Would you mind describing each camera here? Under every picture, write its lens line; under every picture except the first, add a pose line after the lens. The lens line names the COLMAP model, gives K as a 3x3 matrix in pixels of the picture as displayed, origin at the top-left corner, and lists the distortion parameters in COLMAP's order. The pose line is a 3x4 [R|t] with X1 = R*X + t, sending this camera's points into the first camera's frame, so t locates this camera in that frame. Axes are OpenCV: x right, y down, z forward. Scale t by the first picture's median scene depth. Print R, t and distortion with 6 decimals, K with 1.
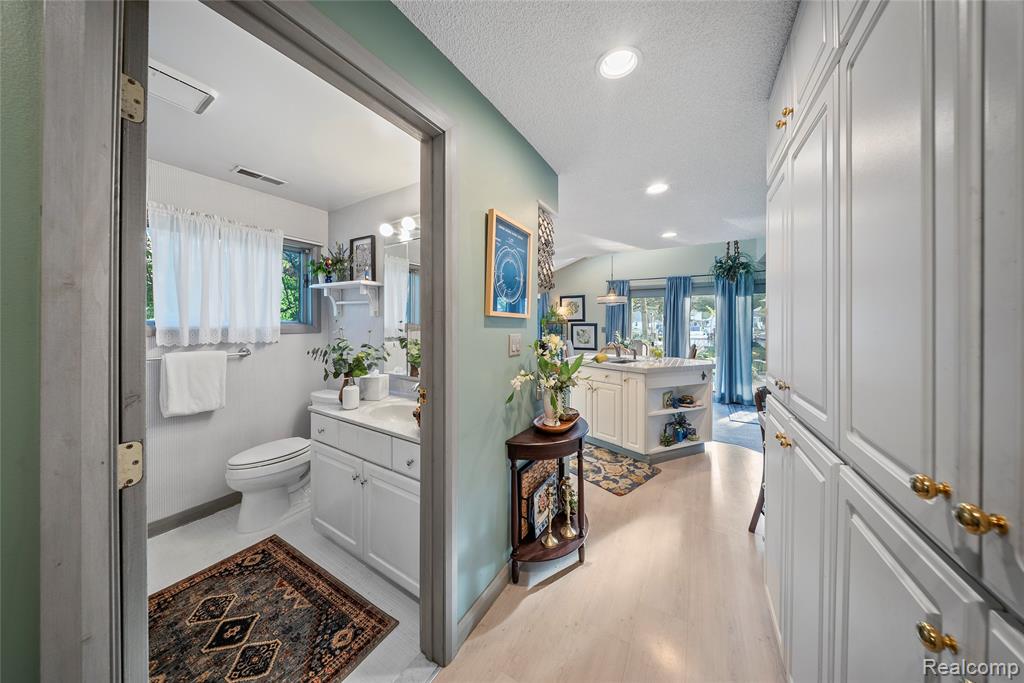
lens RADIAL K [[302.6, 0, 513.1], [0, 302.6, 325.4], [0, 0, 1]] dist [-0.009543, -0.000160]
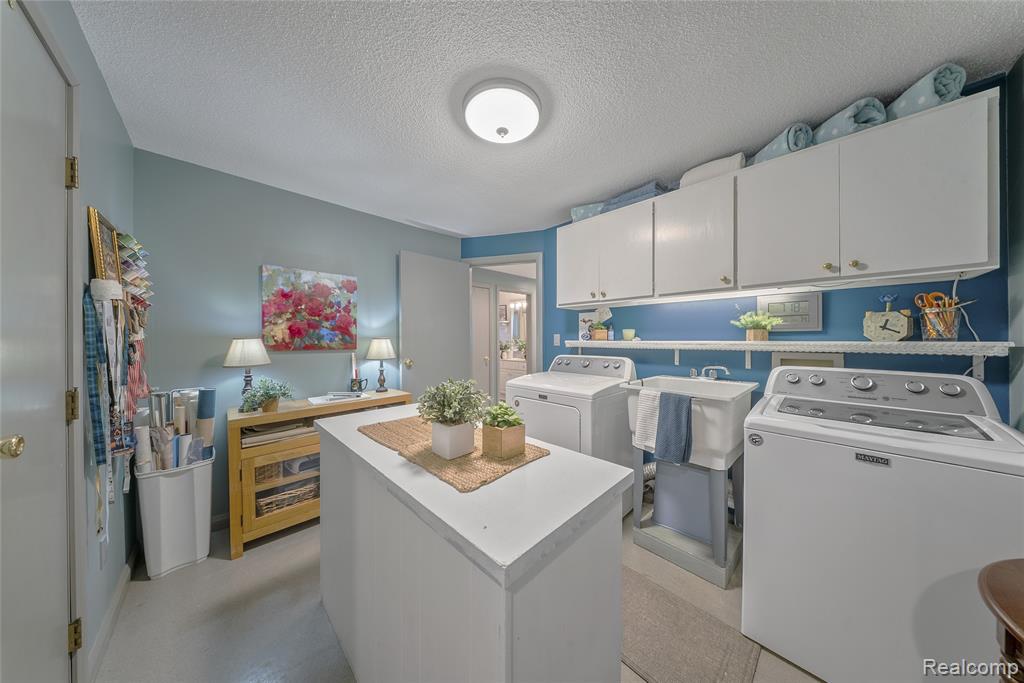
lens RADIAL K [[294.9, 0, 512.0], [0, 294.9, 341.5], [0, 0, 1]] dist [-0.008743, -0.000041]
pose [[0.968813, -0.000497, -0.247791, 0.326809], [0.001951, 0.999982, 0.005621, 0.044298], [0.247784, -0.005929, 0.968797, -1.896348]]
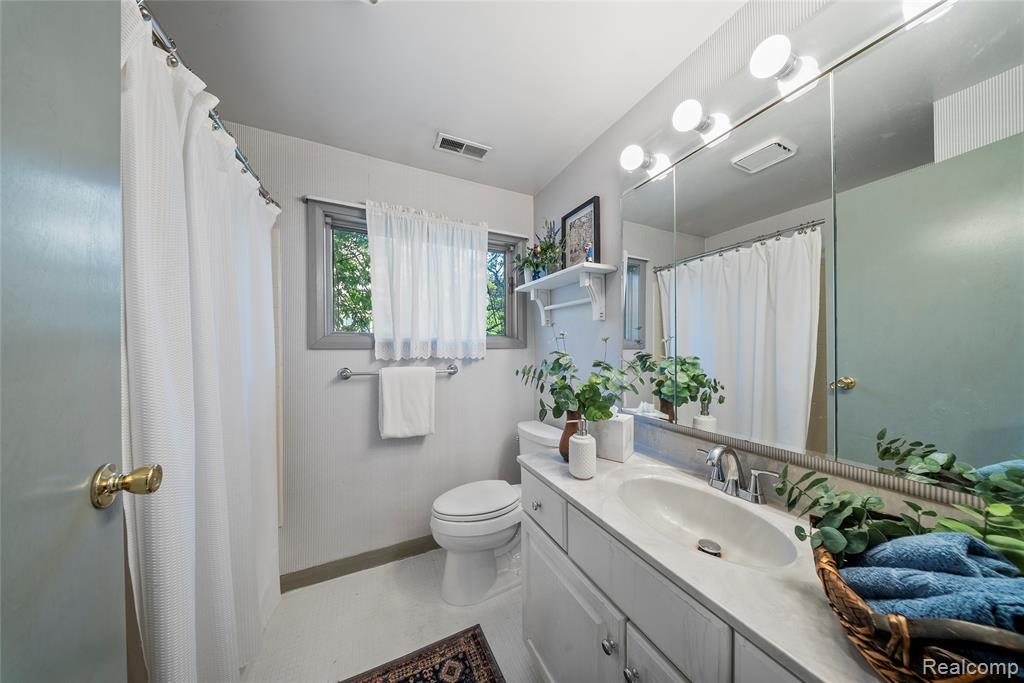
lens RADIAL K [[296.7, 0, 512.5], [0, 296.7, 348.8], [0, 0, 1]] dist [-0.000178, -0.000030]
pose [[0.830992, -0.008088, -0.556225, -0.278347], [0.009246, 0.999957, -0.000726, 0.033110], [0.556207, -0.004540, 0.831031, 0.388330]]
